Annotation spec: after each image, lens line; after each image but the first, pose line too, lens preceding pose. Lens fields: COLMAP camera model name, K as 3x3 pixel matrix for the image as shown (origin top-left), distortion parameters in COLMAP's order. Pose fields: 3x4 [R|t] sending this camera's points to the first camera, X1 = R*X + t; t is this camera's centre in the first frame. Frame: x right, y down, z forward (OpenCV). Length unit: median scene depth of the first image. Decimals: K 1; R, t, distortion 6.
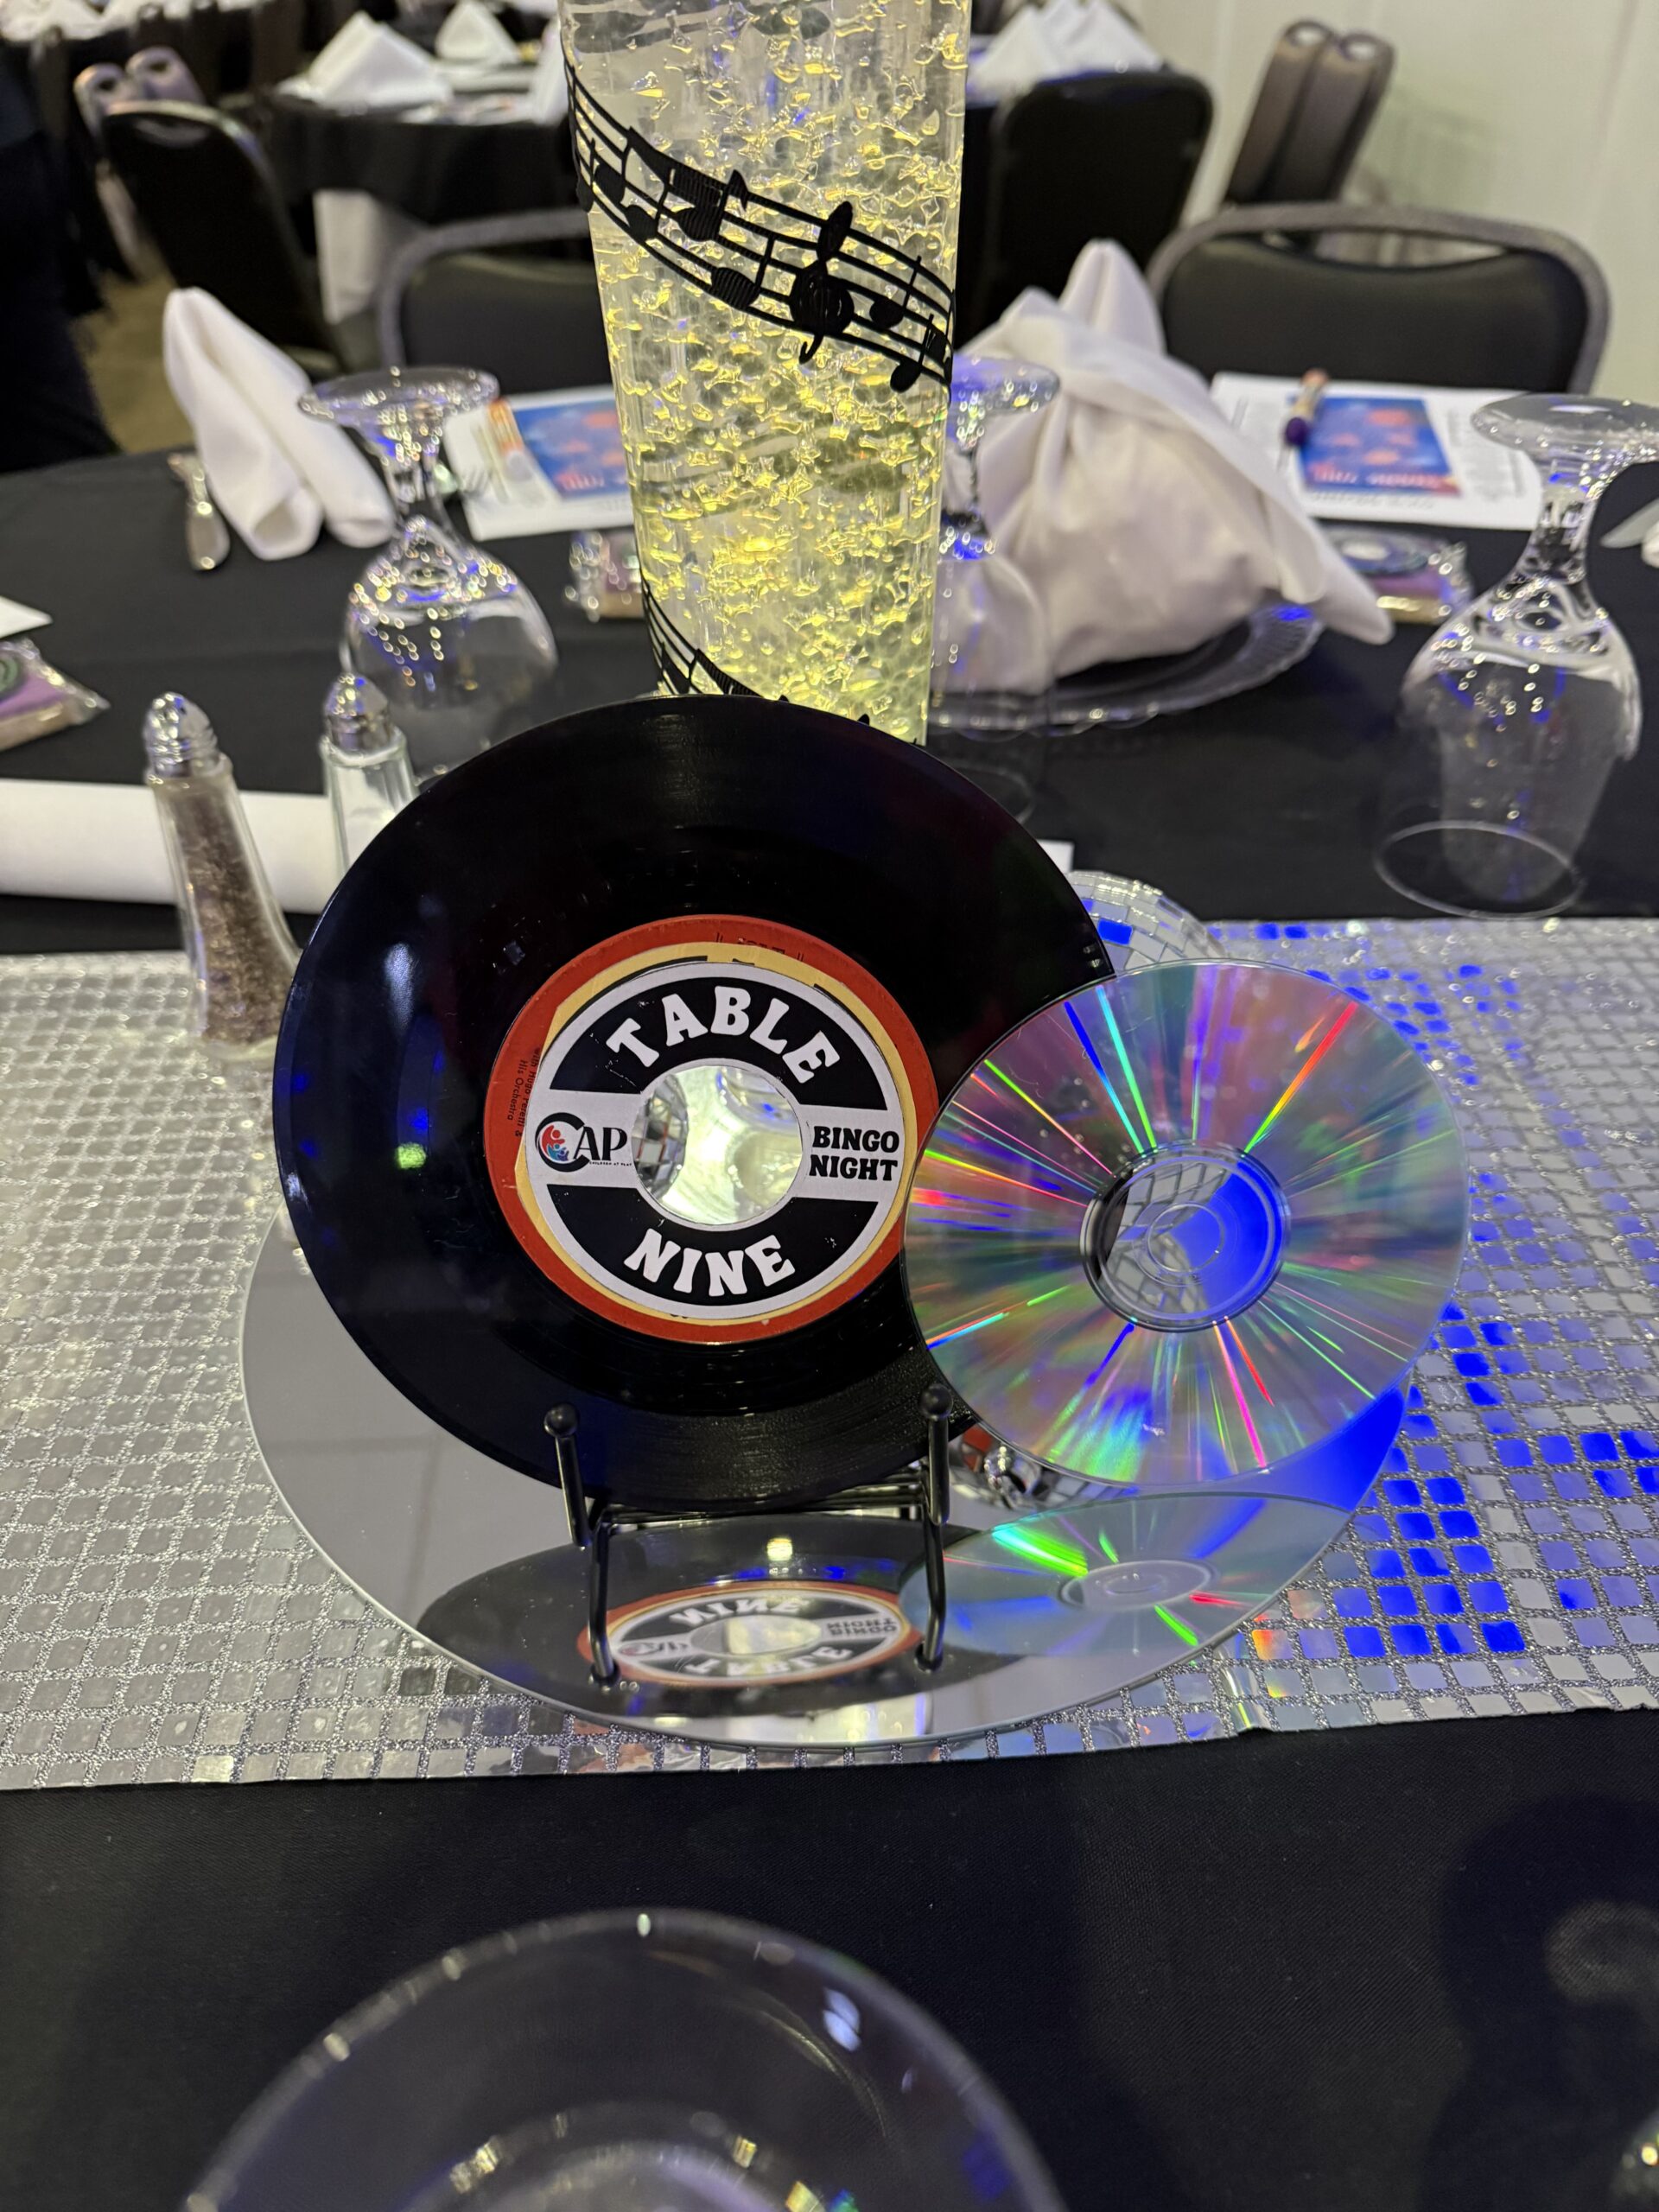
lens RADIAL K [[1563.3, 0, 815.0], [0, 1563.3, 1108.7], [0, 0, 1]] dist [0.103615, -0.179043]
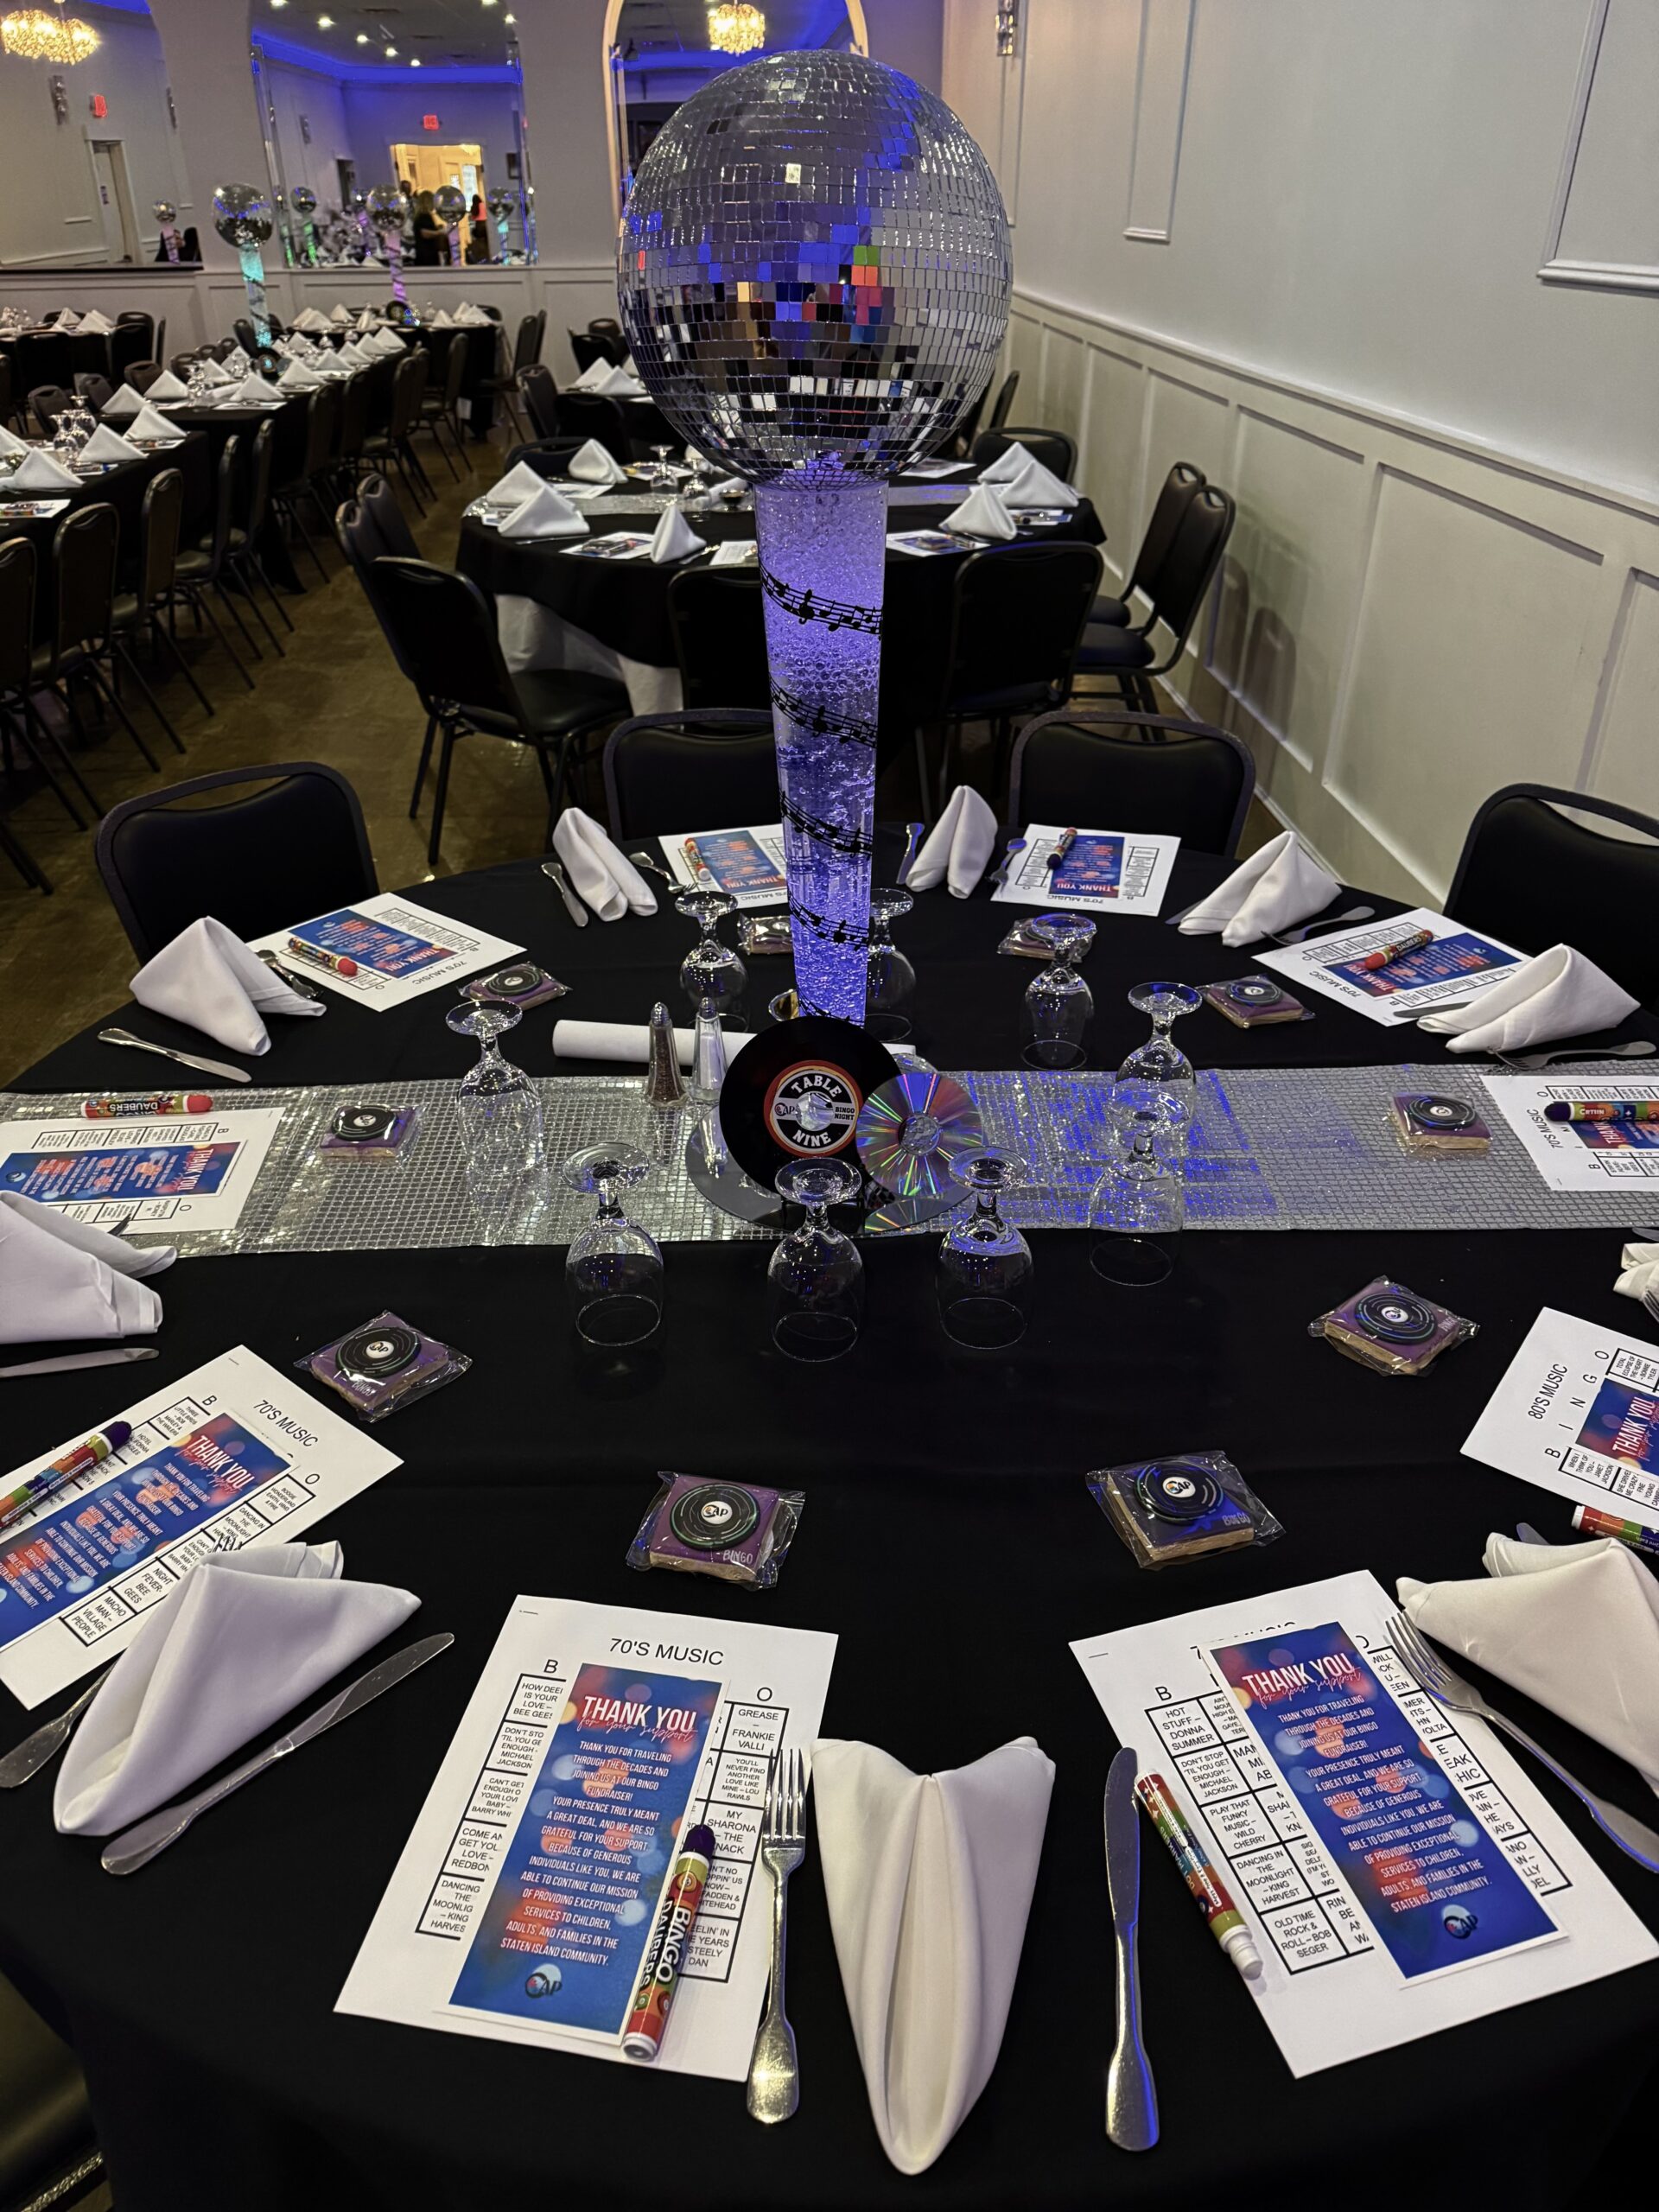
lens RADIAL K [[1563.3, 0, 815.0], [0, 1563.3, 1108.7], [0, 0, 1]] dist [0.103615, -0.179043]
pose [[0.999859, 0.015297, -0.006914, -0.028306], [-0.016010, 0.992799, -0.118719, 0.537659], [0.005048, 0.118813, 0.992904, -3.388418]]
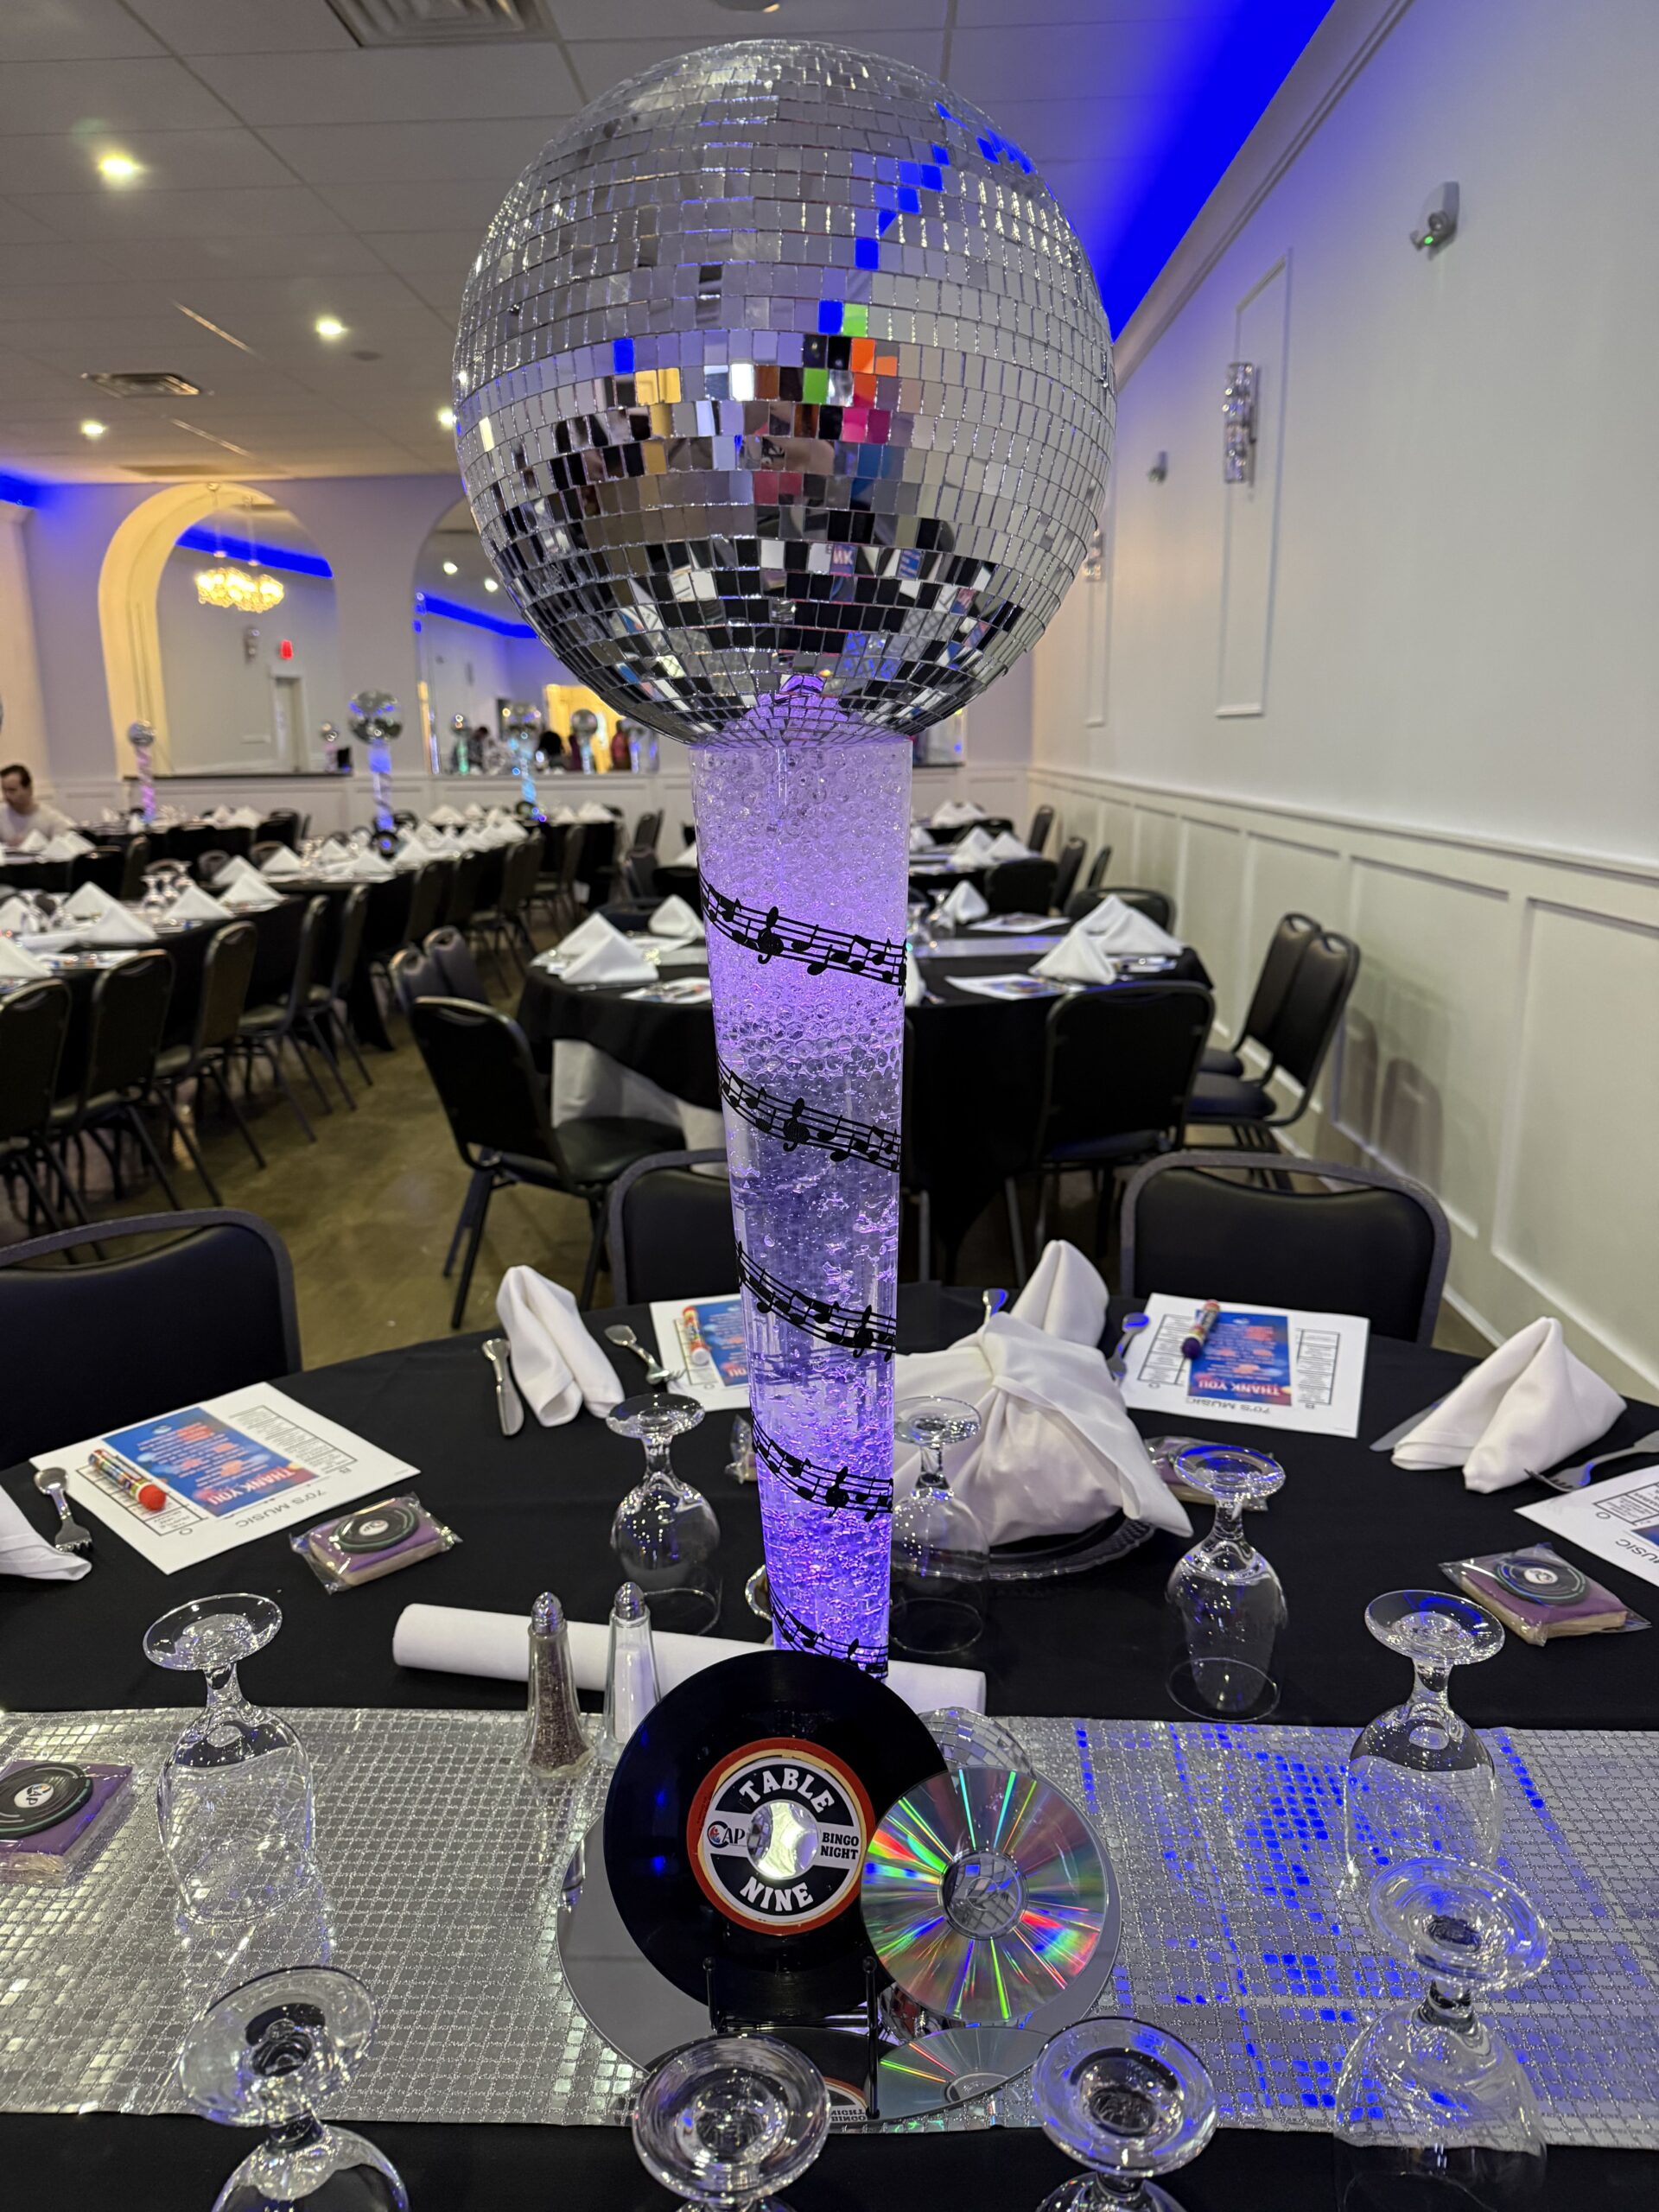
lens RADIAL K [[1540.5, 0, 829.5], [0, 1540.5, 1106.0], [0, 0, 1]] dist [0.165115, -0.366289]
pose [[0.997254, 0.016890, -0.072099, 0.158193], [-0.044296, 0.916295, -0.398046, -0.050272], [0.059341, 0.400147, 0.914528, -1.581985]]
